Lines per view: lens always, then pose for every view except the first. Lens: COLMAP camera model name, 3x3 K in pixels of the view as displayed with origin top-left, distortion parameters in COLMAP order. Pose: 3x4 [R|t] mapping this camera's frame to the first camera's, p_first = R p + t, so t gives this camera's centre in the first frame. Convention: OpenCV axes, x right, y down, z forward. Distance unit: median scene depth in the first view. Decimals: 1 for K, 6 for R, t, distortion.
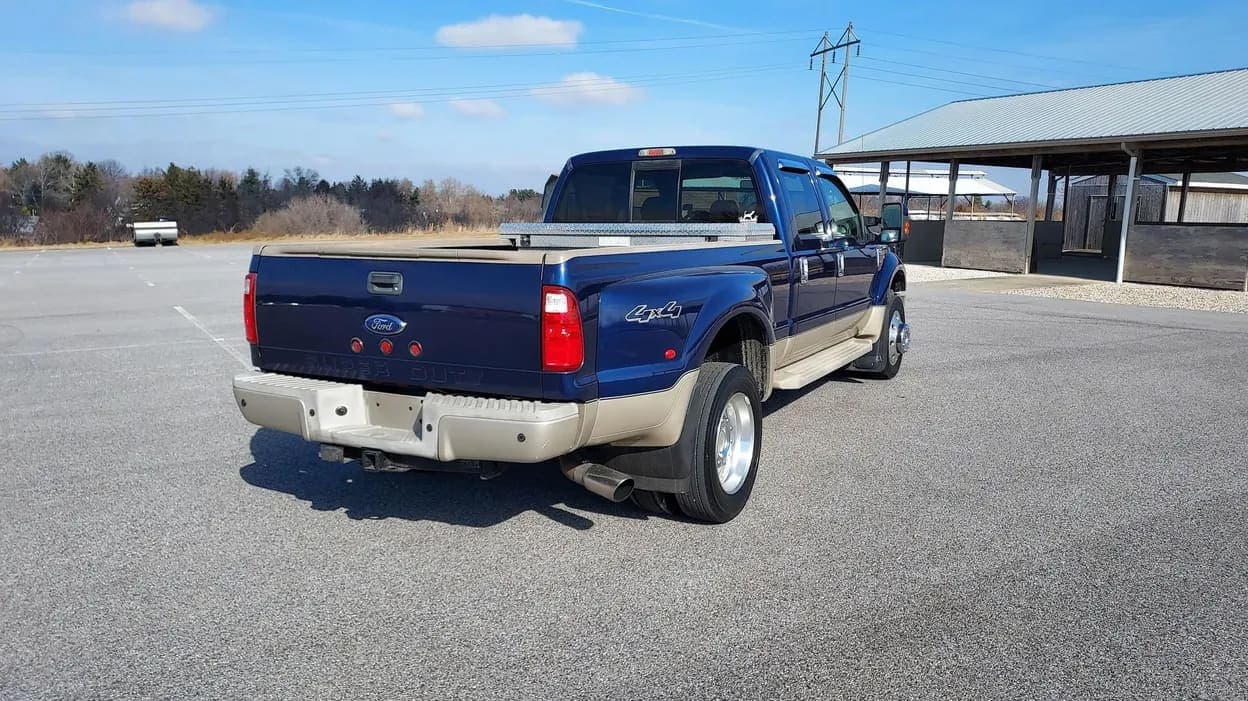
lens RADIAL K [[910.8, 0, 624.0], [0, 910.8, 350.5], [0, 0, 1]] dist [0.004623, -0.002568]
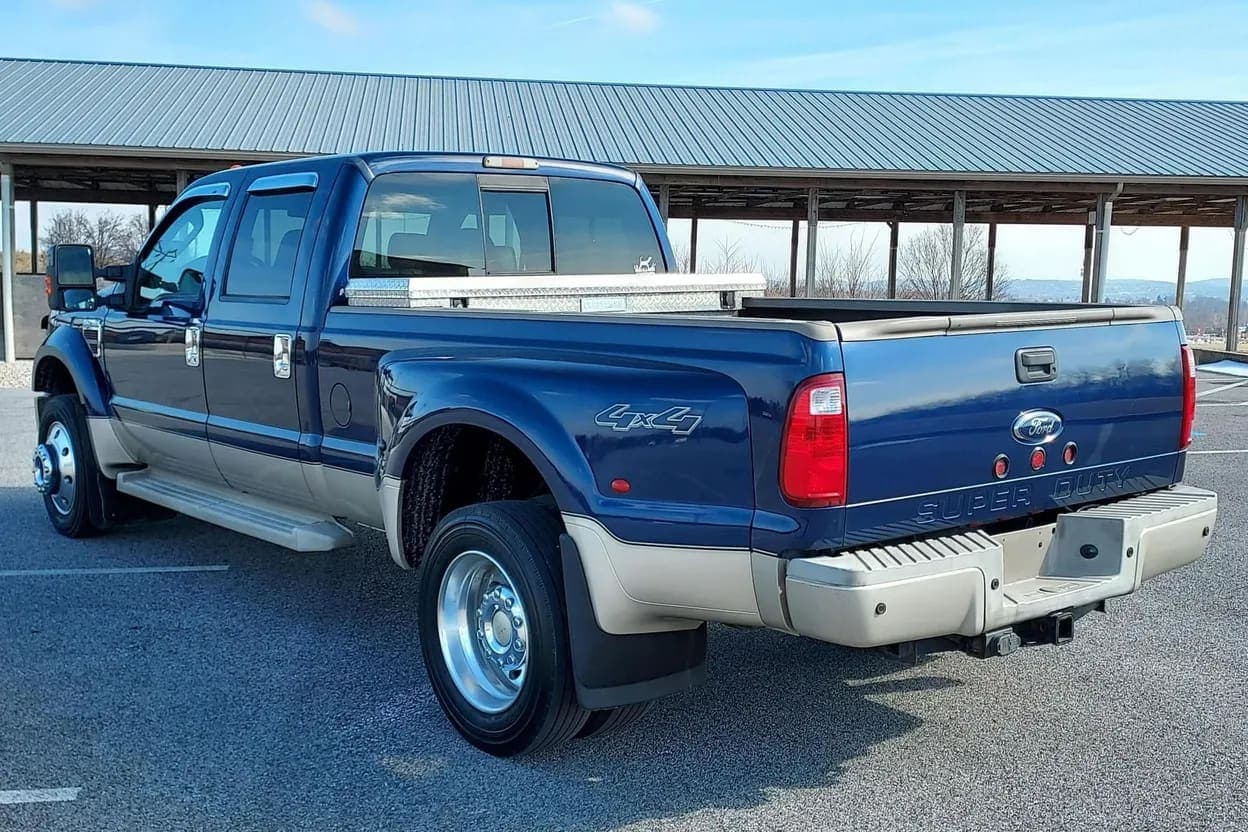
lens RADIAL K [[1443.8, 0, 626.6], [0, 1443.8, 503.2], [0, 0, 1]] dist [0.071873, -0.004808]
pose [[0.406761, -0.161017, 0.899232, -1.138091], [0.145728, 0.983176, 0.110129, -0.113345], [-0.901836, 0.086247, 0.423382, 0.691768]]
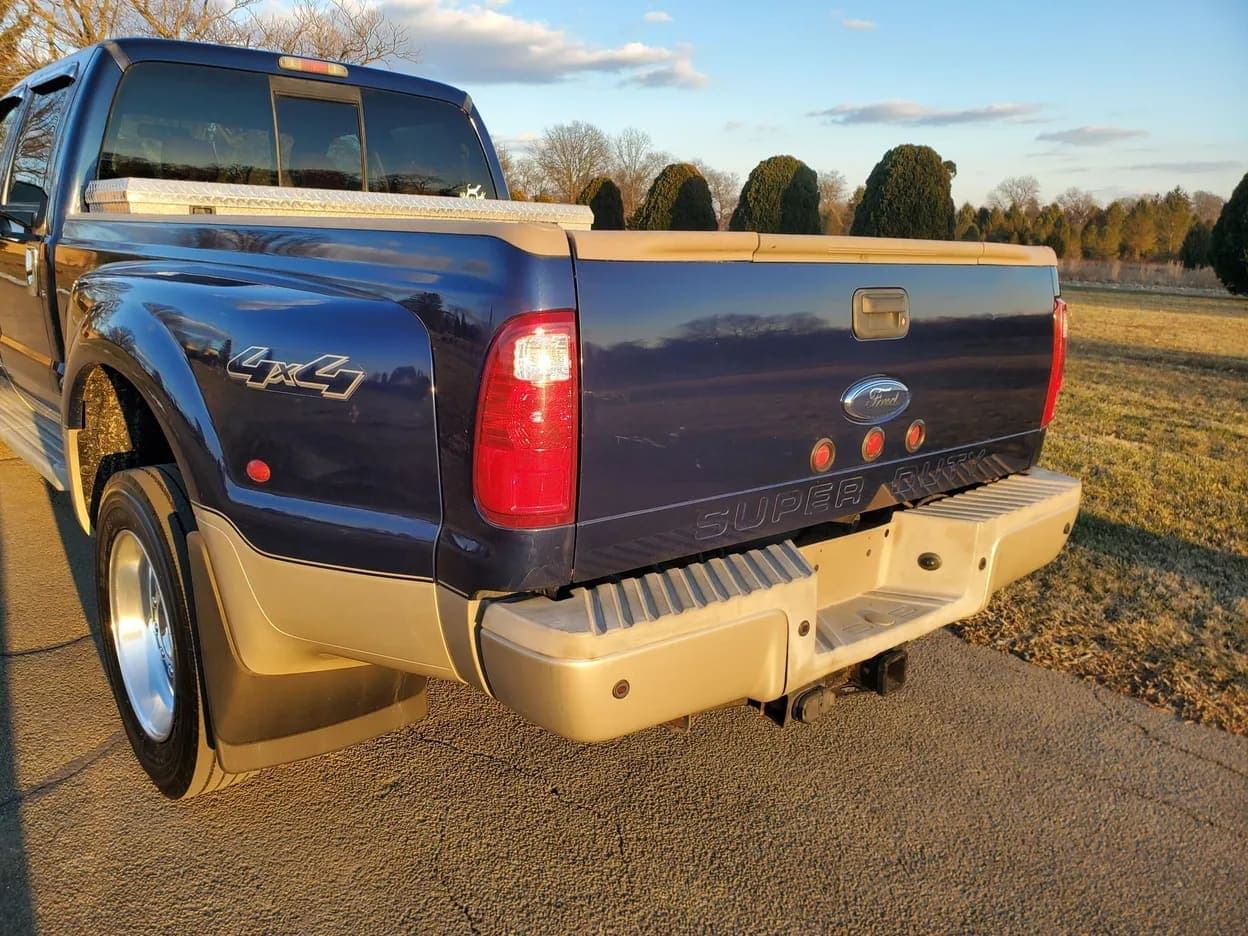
lens RADIAL K [[1002.2, 0, 624.0], [0, 1002.2, 468.0], [0, 0, 1]] dist [0.047450, -0.001458]
pose [[0.371007, -0.205941, 0.905507, -0.677002], [0.106085, 0.978115, 0.178989, -0.086509], [-0.922551, 0.029654, 0.384734, 0.769241]]
